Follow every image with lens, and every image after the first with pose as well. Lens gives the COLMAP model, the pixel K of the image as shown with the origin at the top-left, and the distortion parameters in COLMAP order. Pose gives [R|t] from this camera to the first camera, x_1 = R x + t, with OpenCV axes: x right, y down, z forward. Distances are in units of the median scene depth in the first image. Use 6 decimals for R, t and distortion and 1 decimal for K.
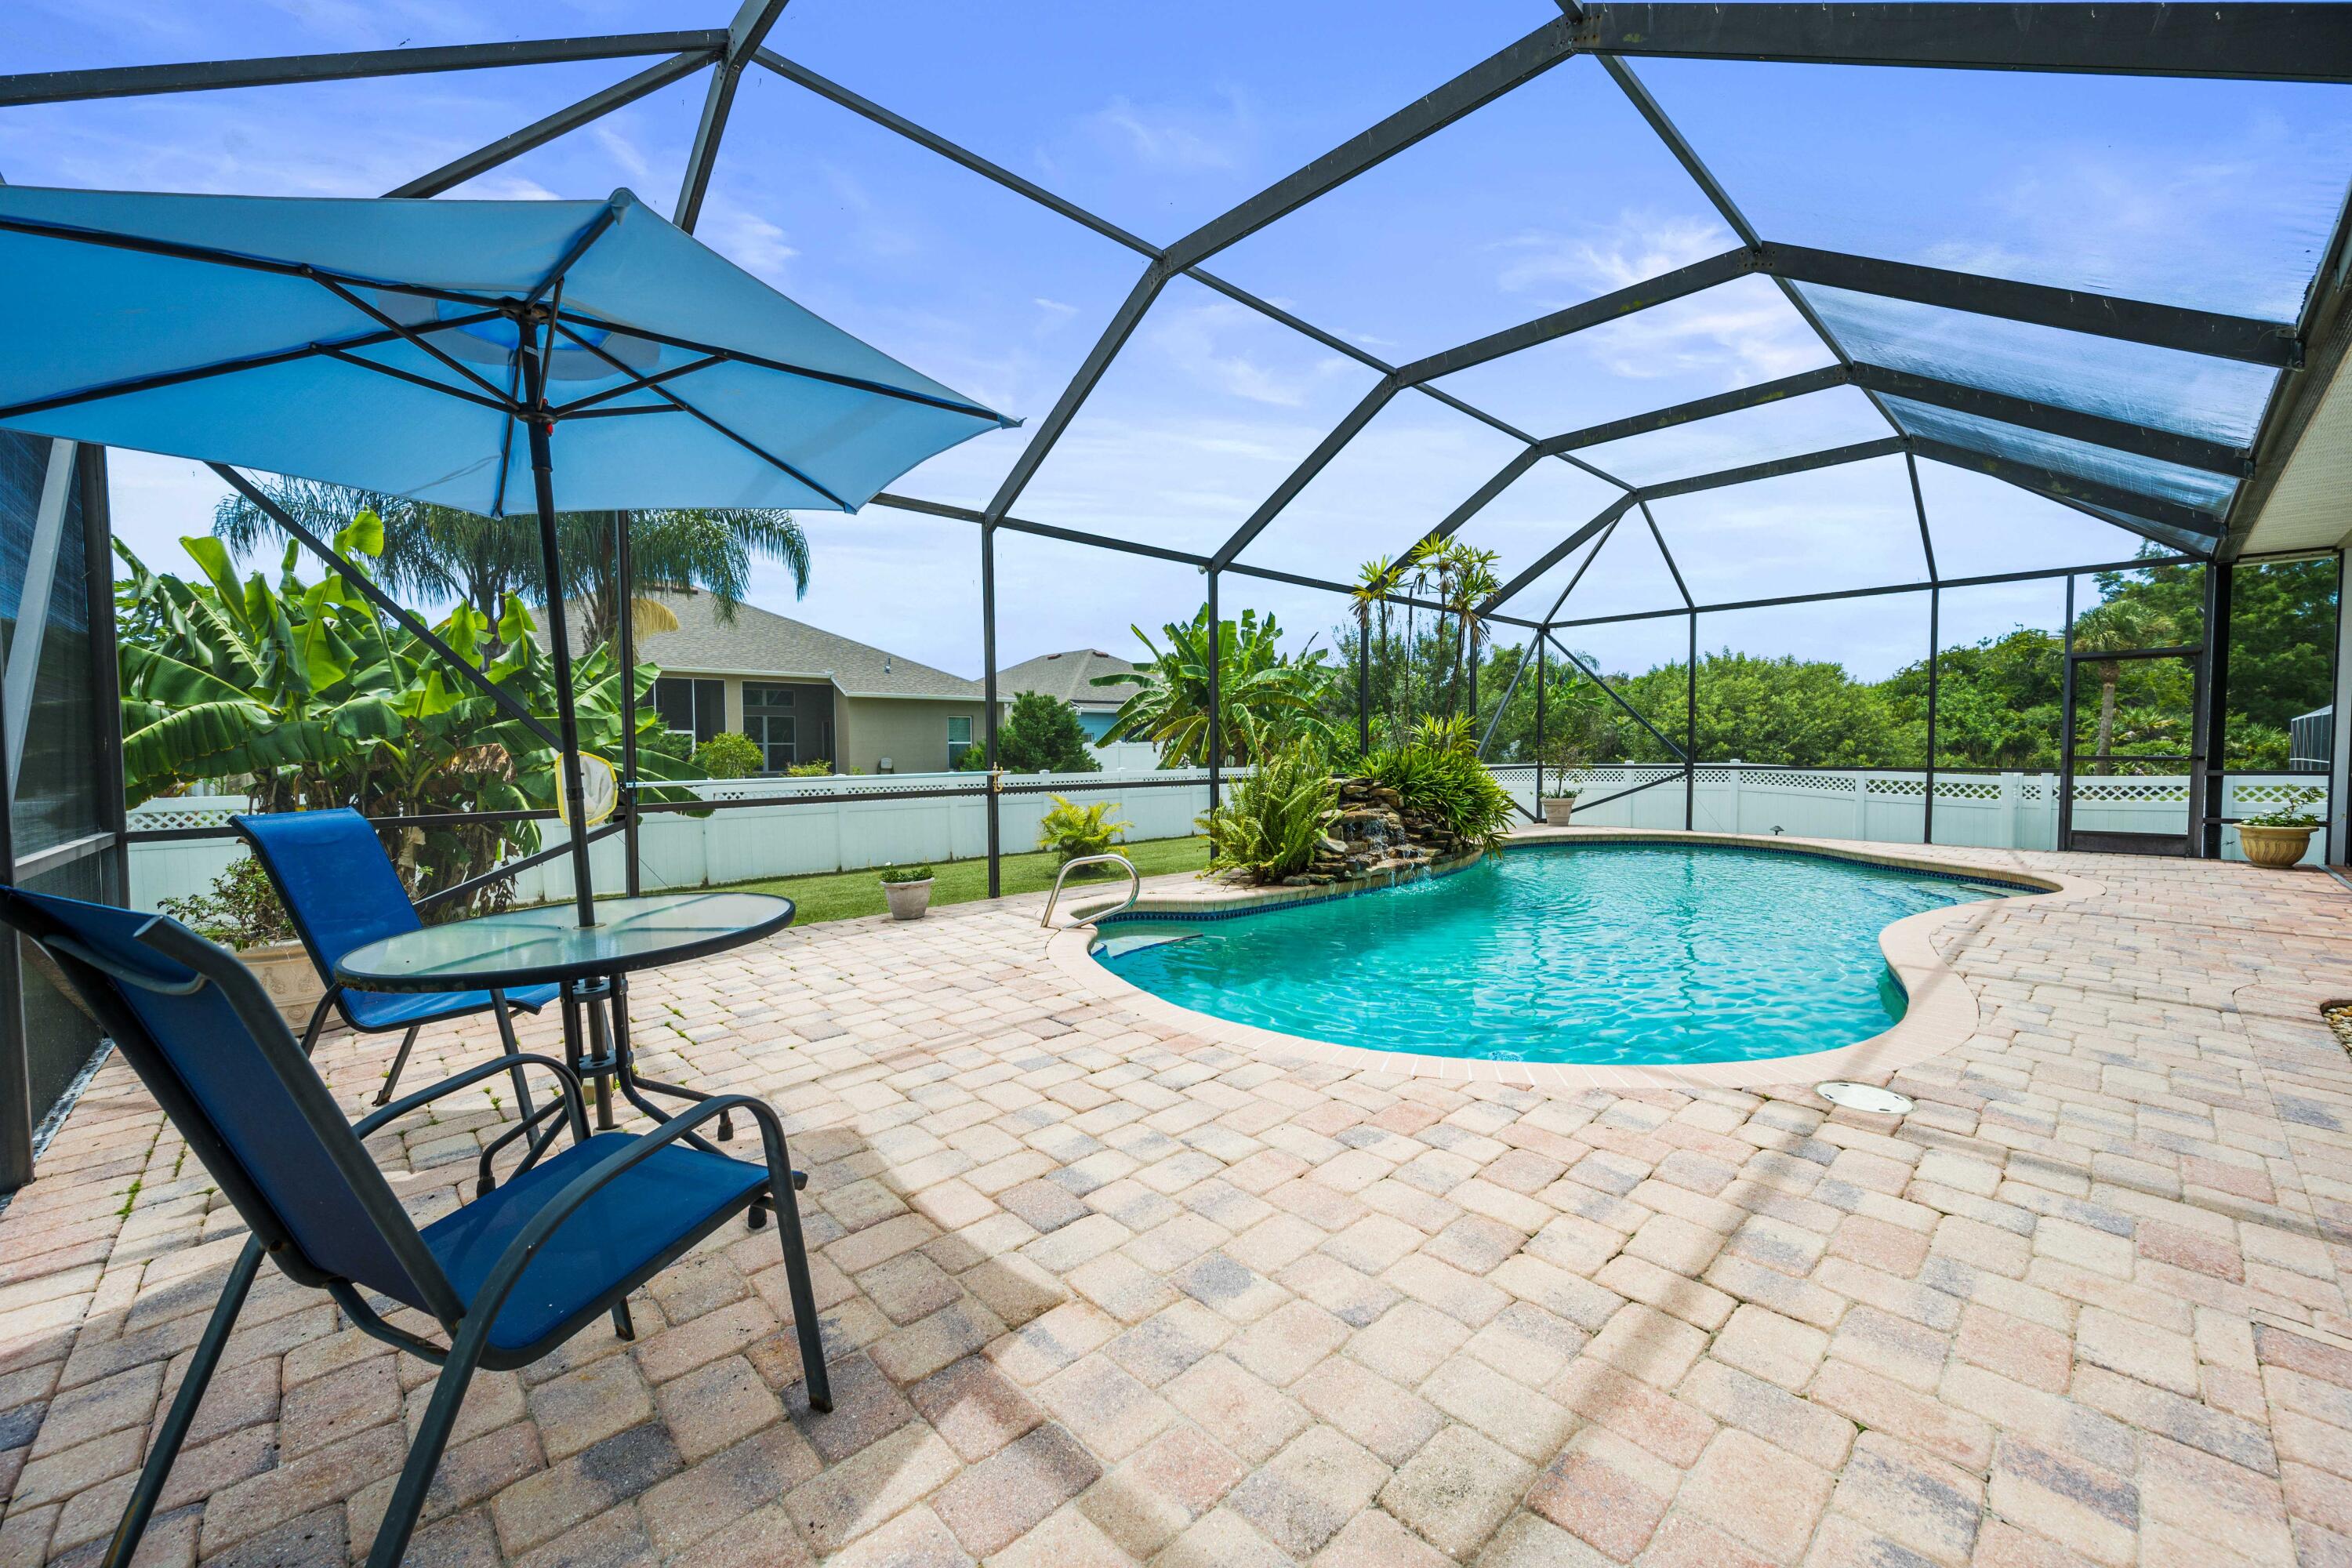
lens RADIAL K [[911.5, 0, 1182.1], [0, 911.5, 796.0], [0, 0, 1]] dist [-0.000307, -0.000077]
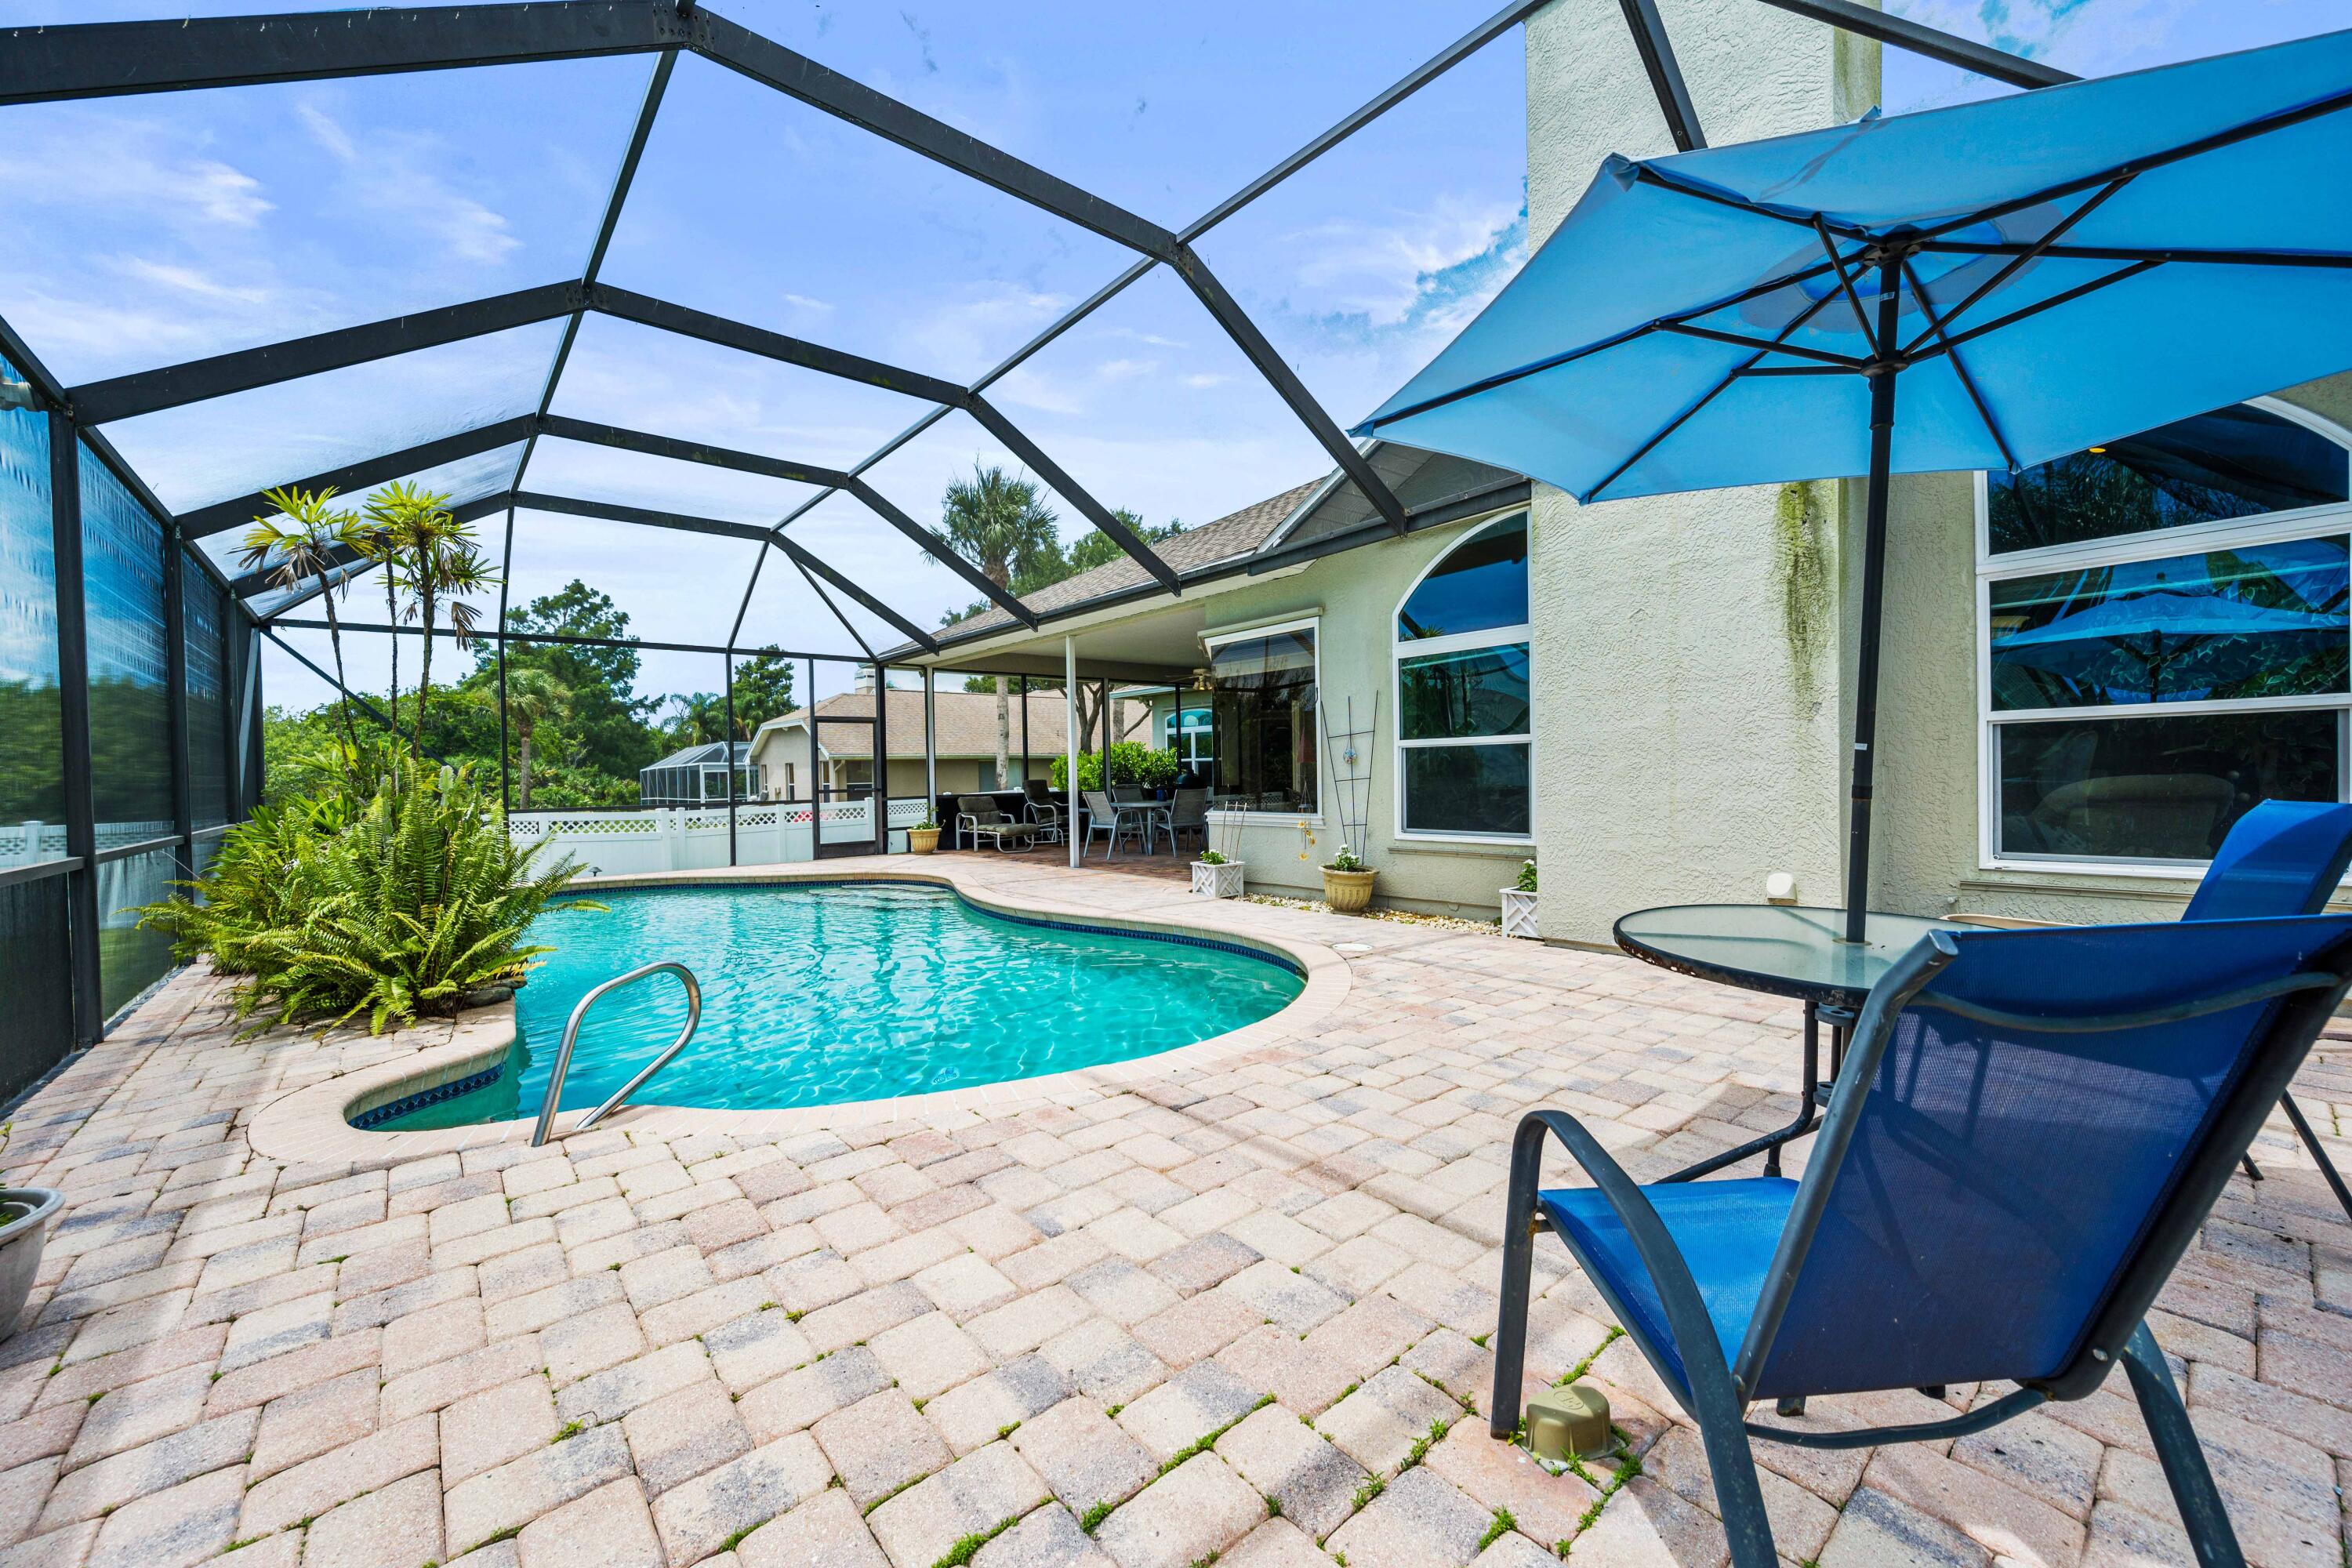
lens RADIAL K [[911.5, 0, 1182.1], [0, 911.5, 796.0], [0, 0, 1]] dist [-0.000307, -0.000077]
pose [[0.059963, -0.019137, 0.998017, -0.362439], [0.075097, 0.997069, 0.014607, -0.013728], [-0.995372, 0.074072, 0.061225, 0.365656]]
